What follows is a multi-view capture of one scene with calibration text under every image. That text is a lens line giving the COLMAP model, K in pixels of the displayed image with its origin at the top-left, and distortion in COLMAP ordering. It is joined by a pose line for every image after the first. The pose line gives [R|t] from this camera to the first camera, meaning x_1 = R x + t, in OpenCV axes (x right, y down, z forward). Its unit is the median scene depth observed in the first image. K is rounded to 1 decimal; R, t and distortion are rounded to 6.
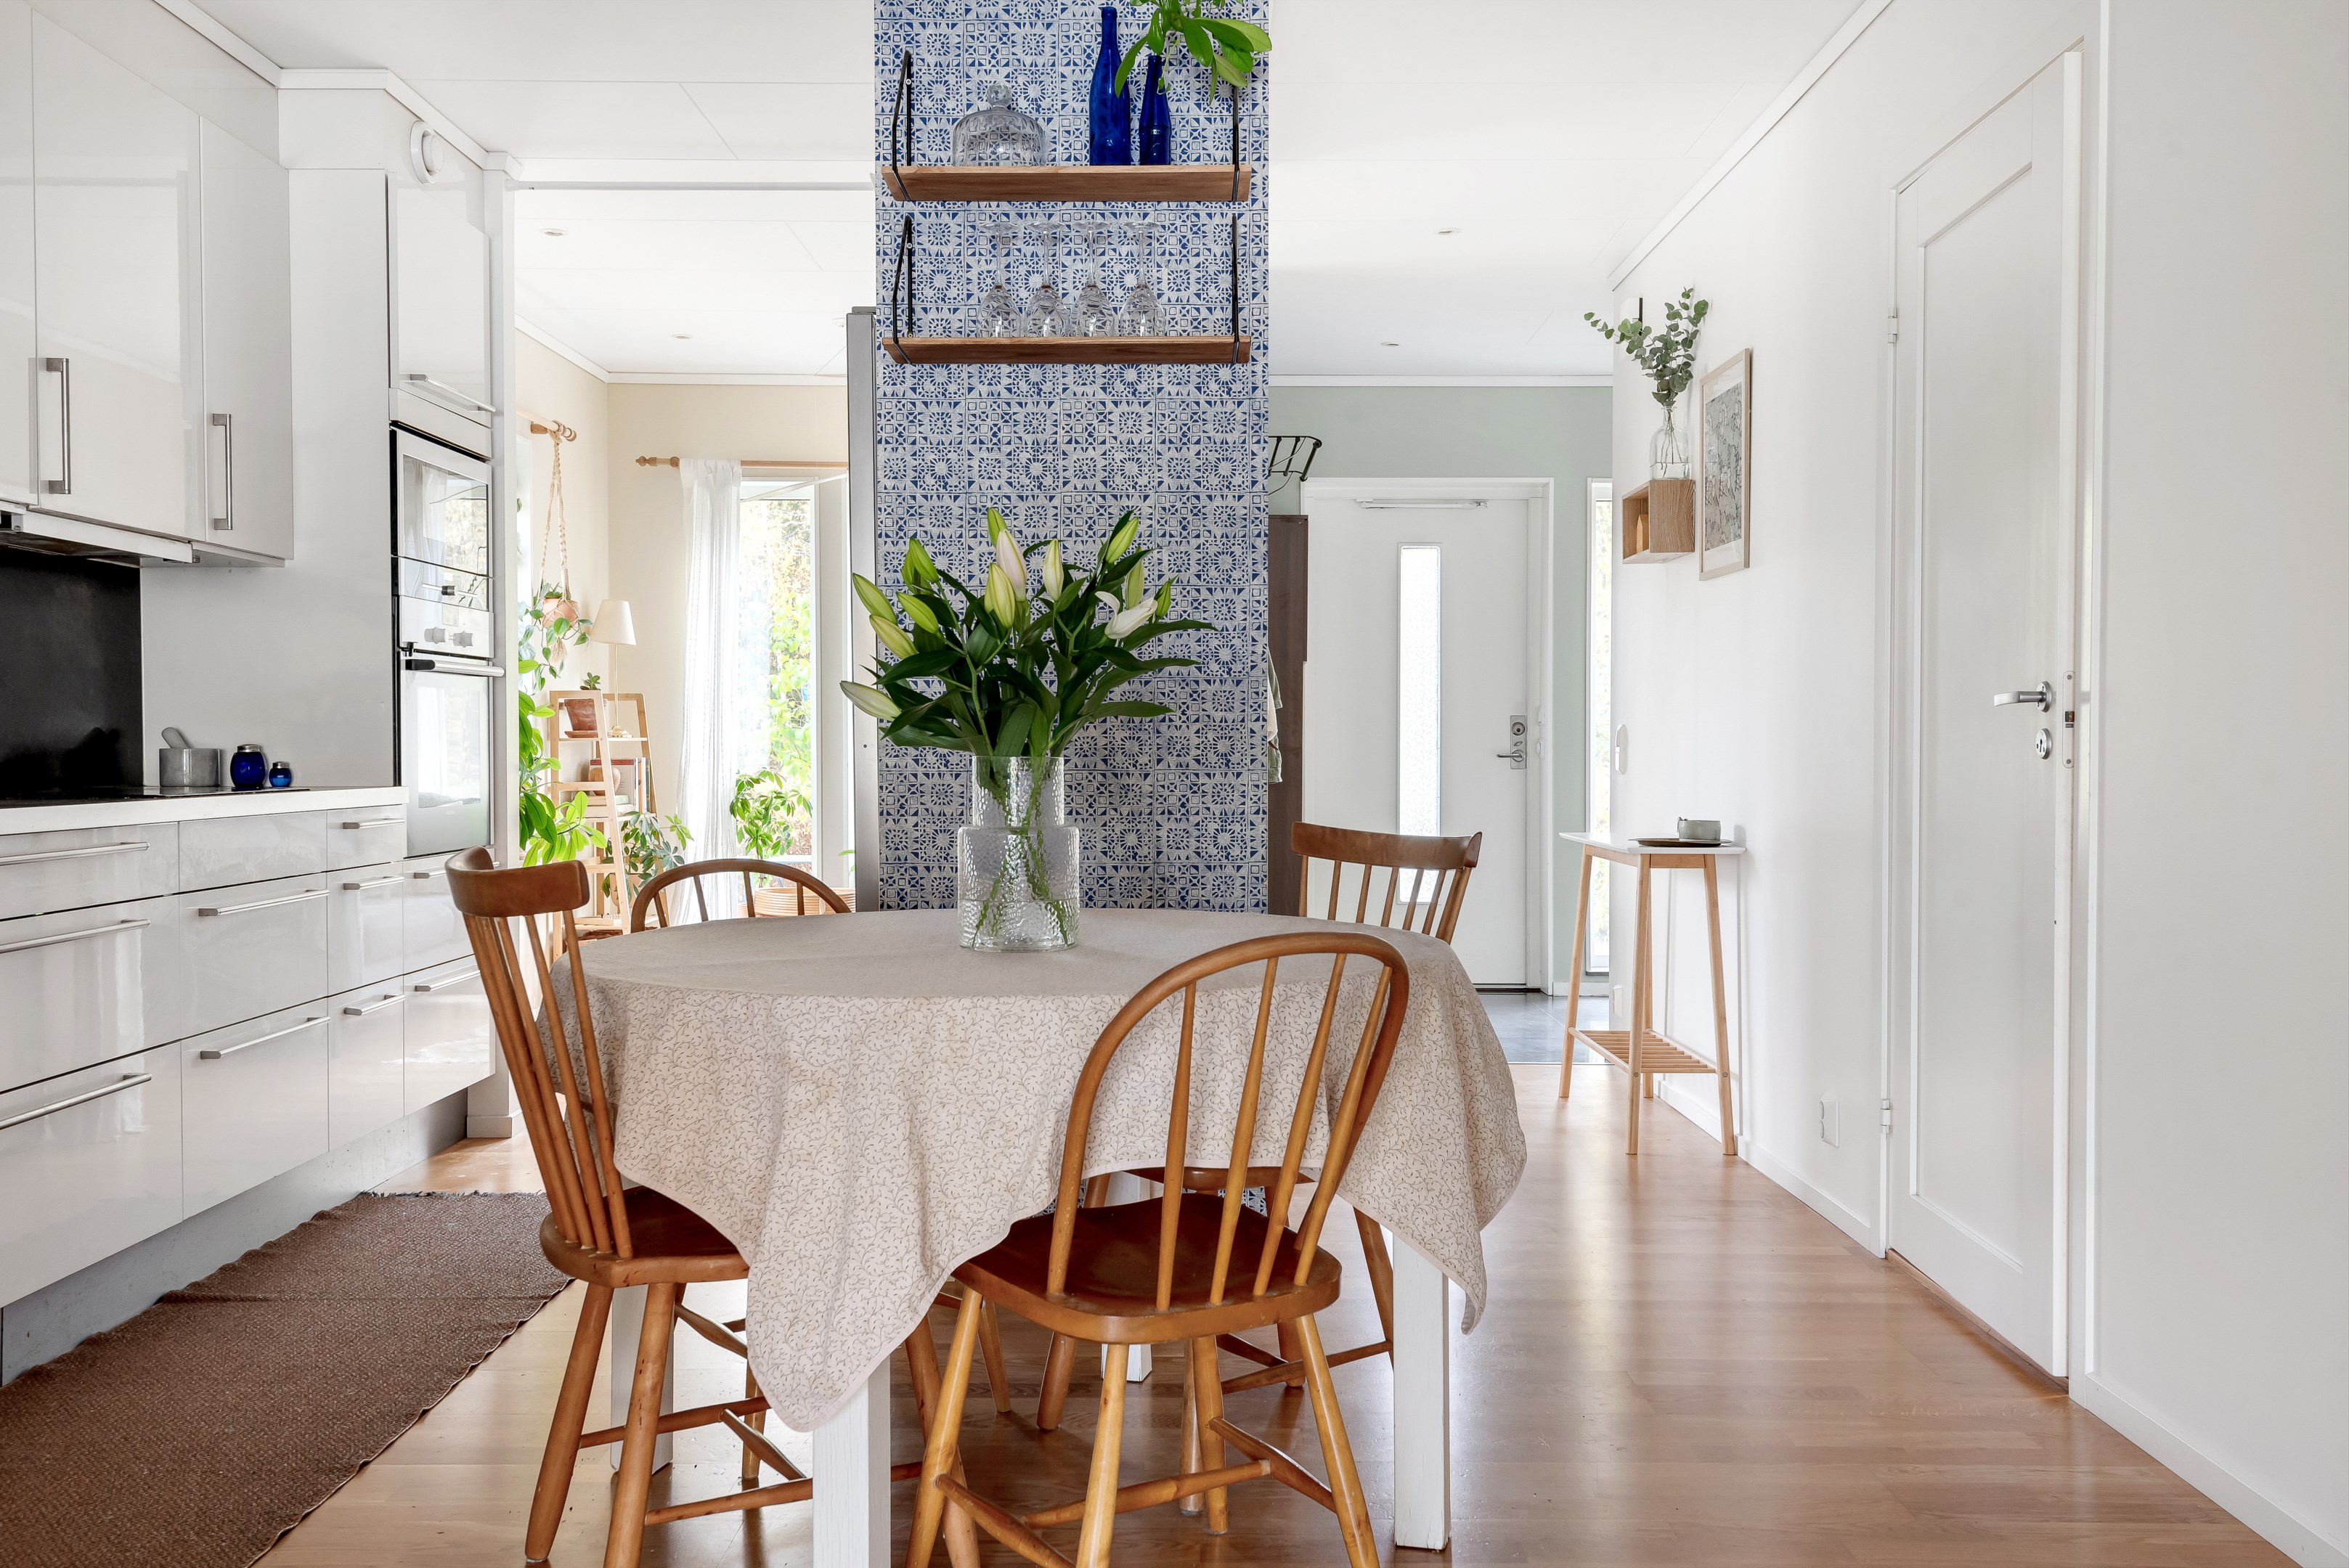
lens RADIAL K [[2095.1, 0, 1174.5], [0, 2095.1, 784.0], [0, 0, 1]] dist [0.037336, -0.091318]
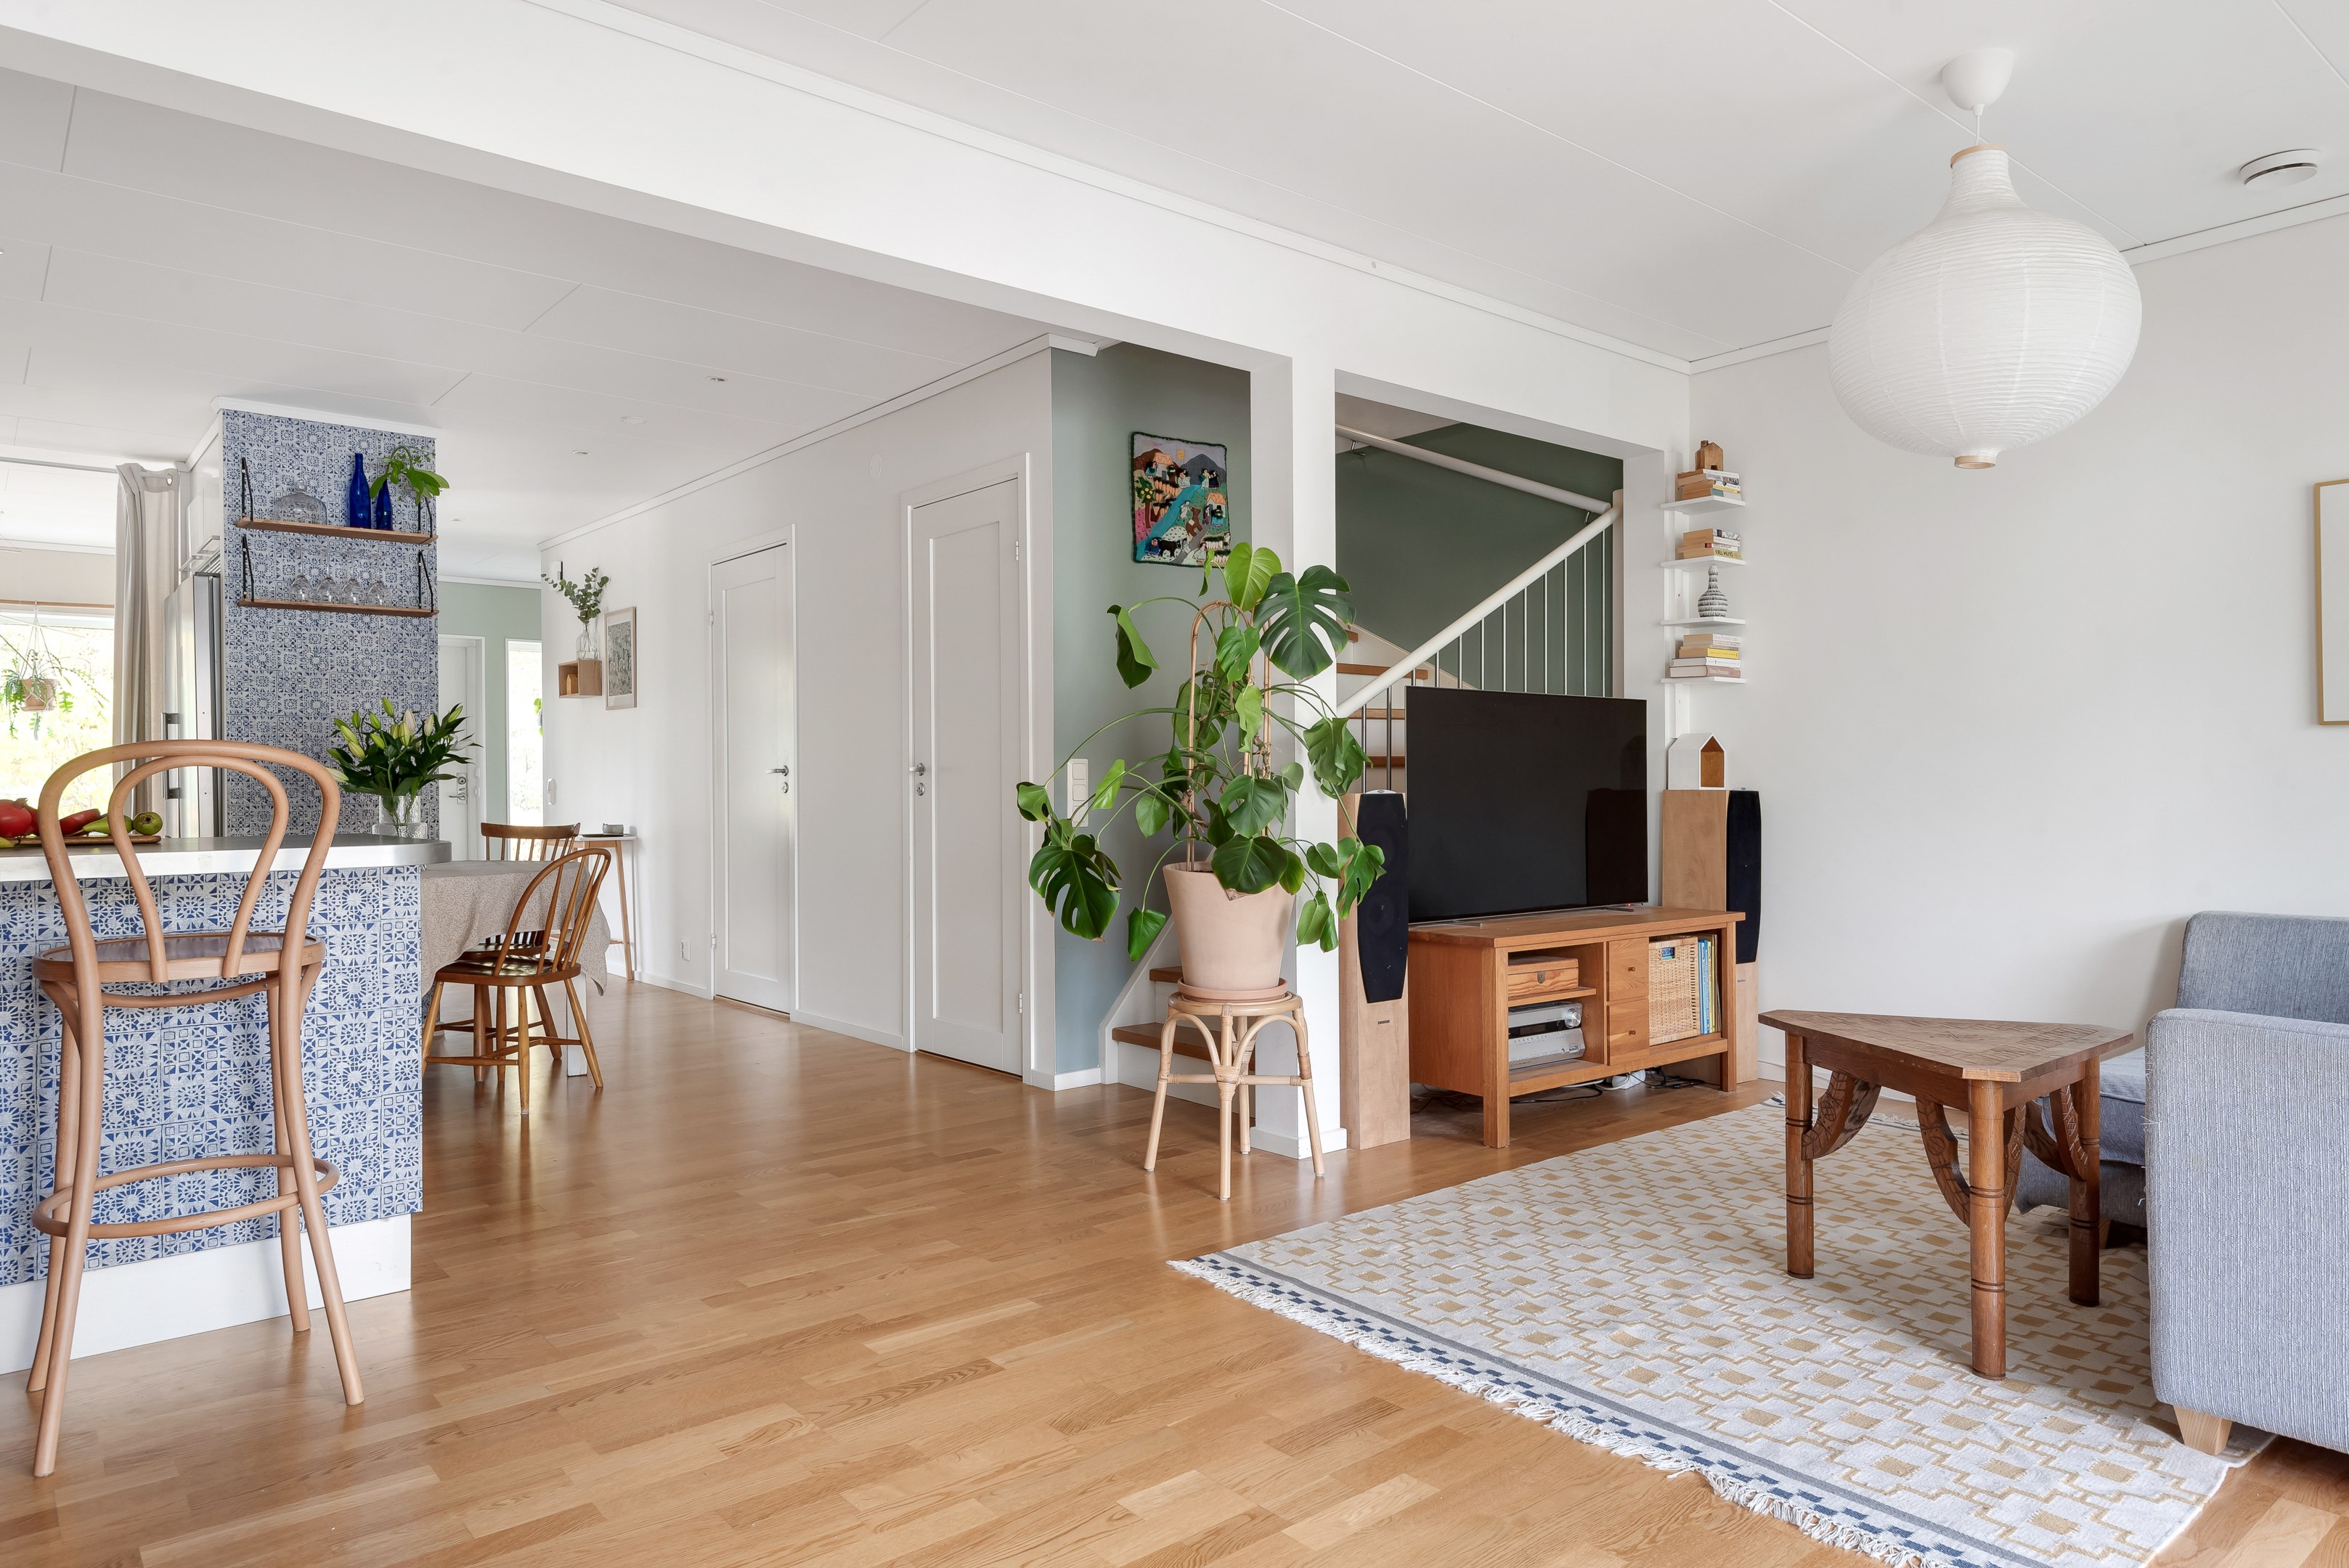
lens RADIAL K [[1446.4, 0, 1174.5], [0, 1446.4, 784.0], [0, 0, 1]] dist [0.044676, -0.027087]
pose [[0.773058, -0.005589, 0.634311, -0.331842], [0.018937, 0.999719, -0.014270, 0.011077], [-0.634052, 0.023043, 0.772947, -0.679274]]
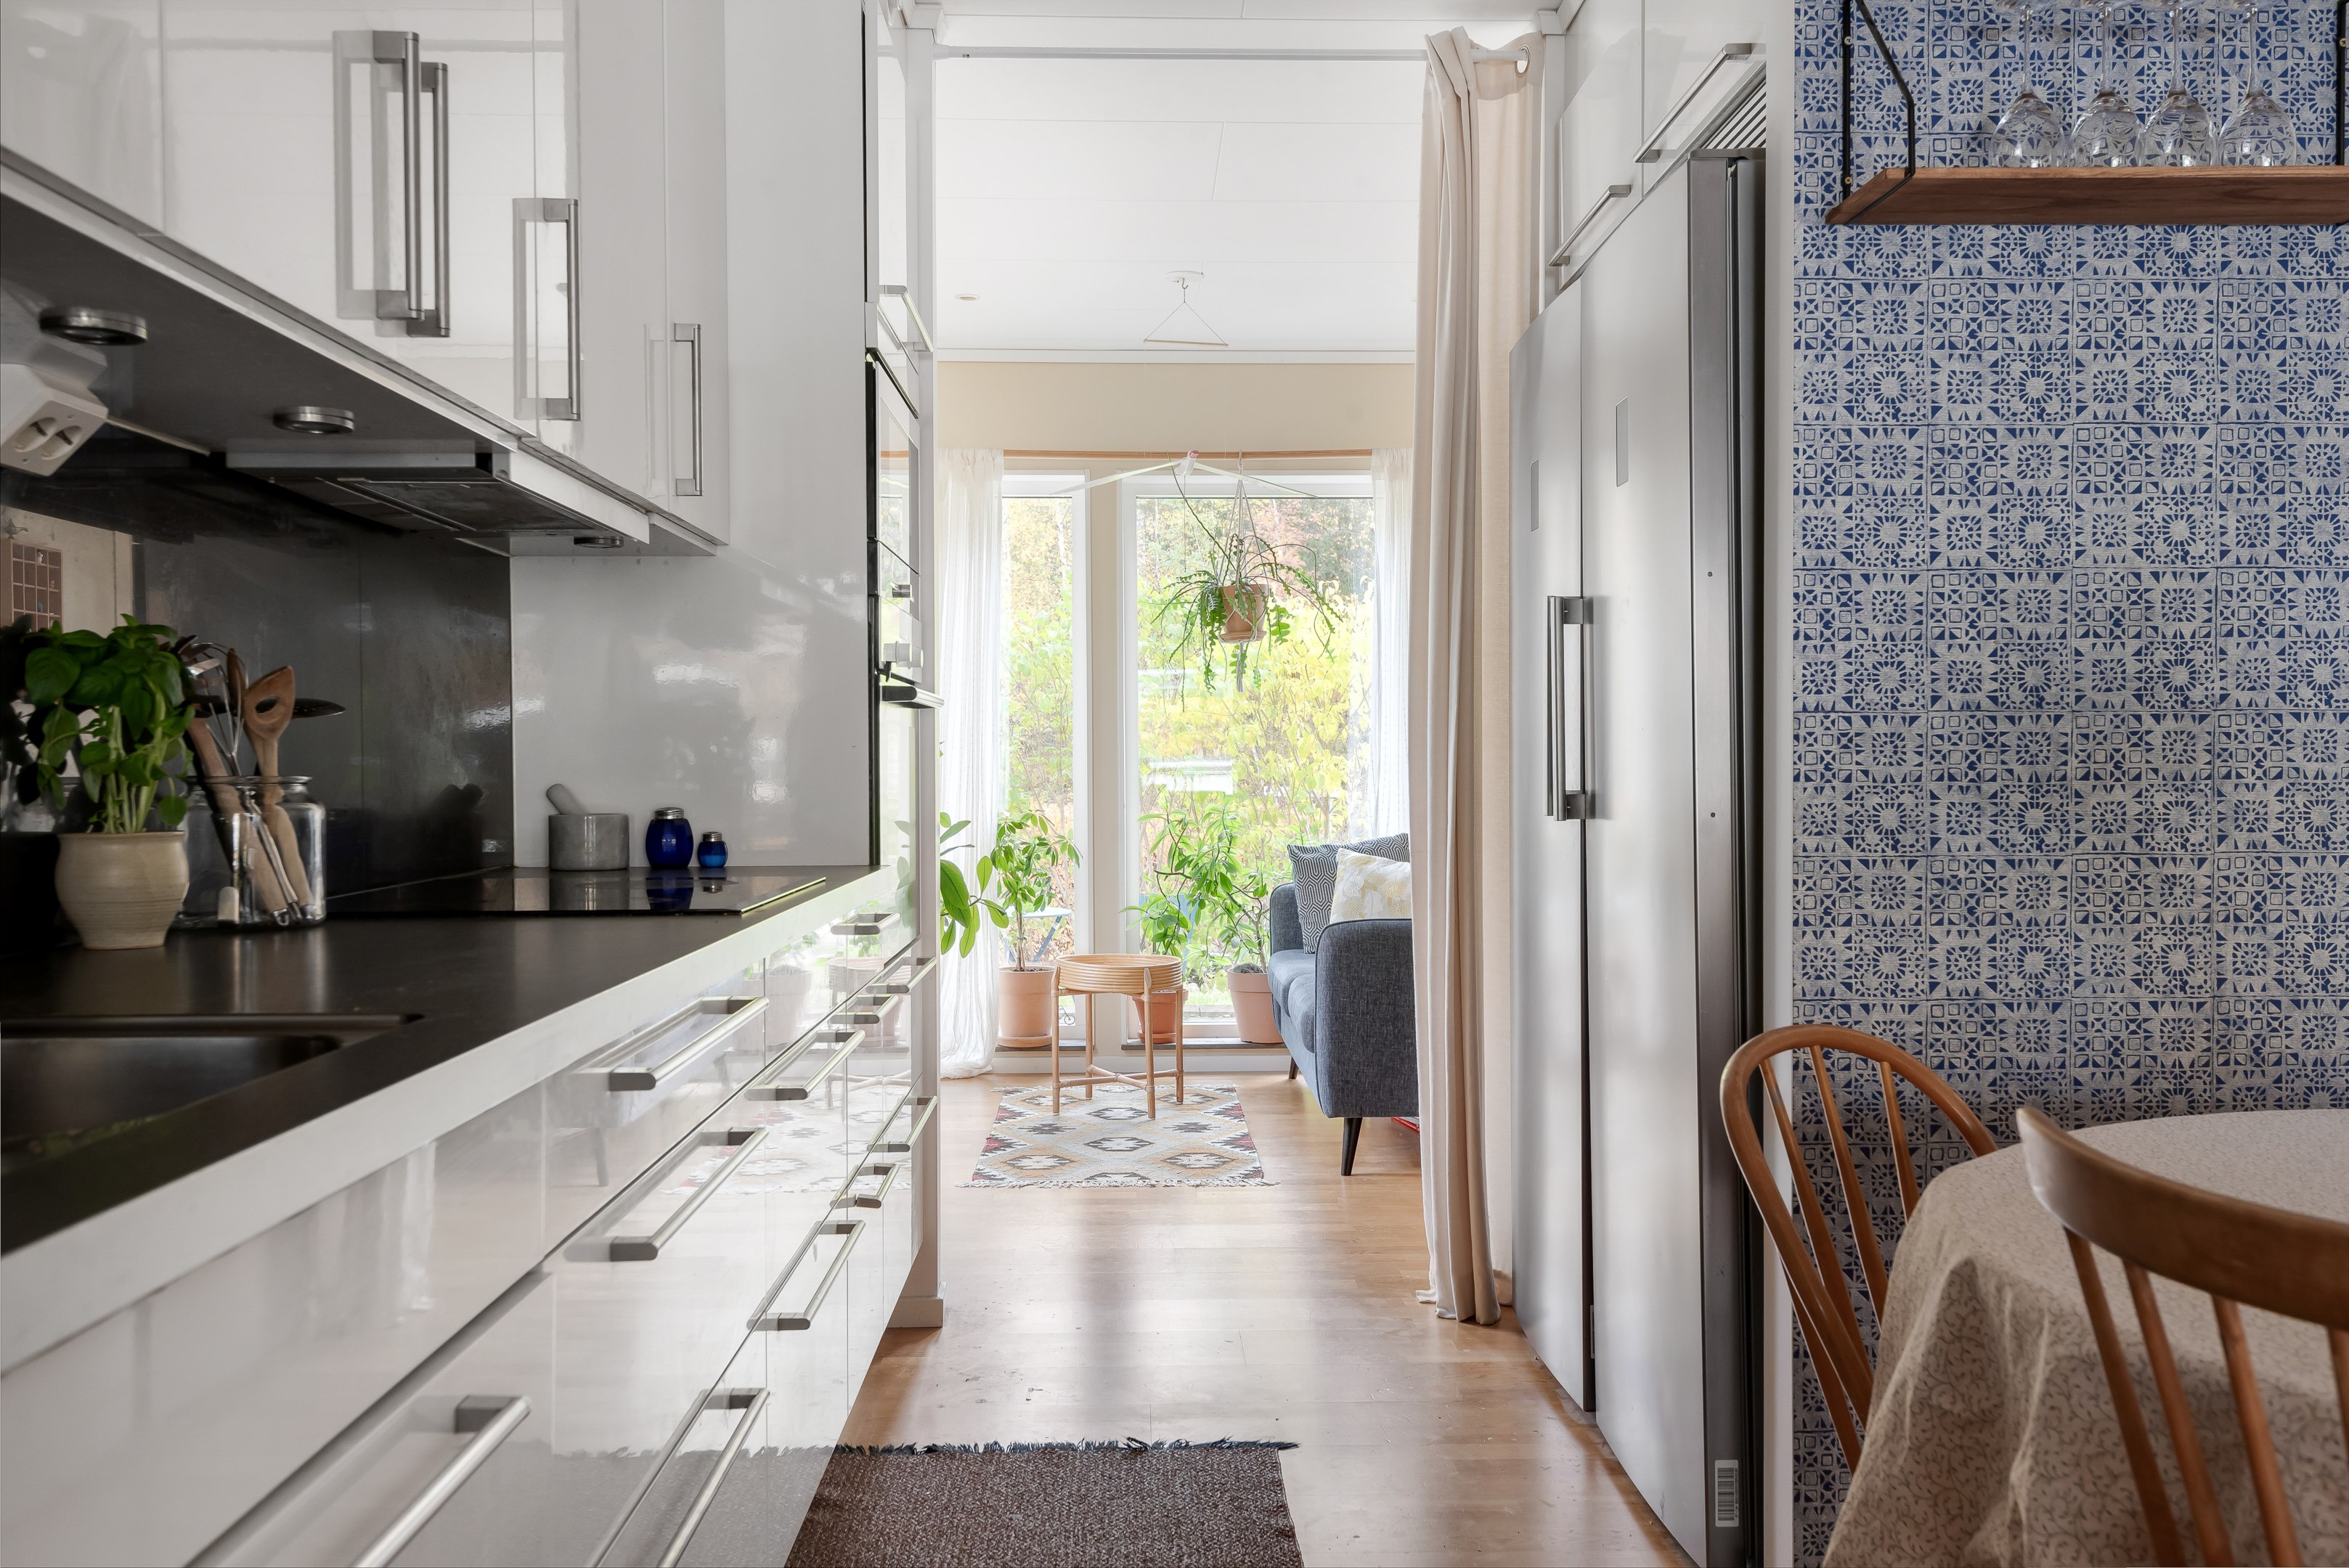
lens RADIAL K [[2050.3, 0, 1174.5], [0, 2050.3, 784.0], [0, 0, 1]] dist [0.005554, -0.002591]
pose [[0.999822, -0.004378, 0.018365, -0.341726], [0.004546, 0.999948, -0.009098, -0.023631], [-0.018324, 0.009180, 0.999790, 0.373310]]
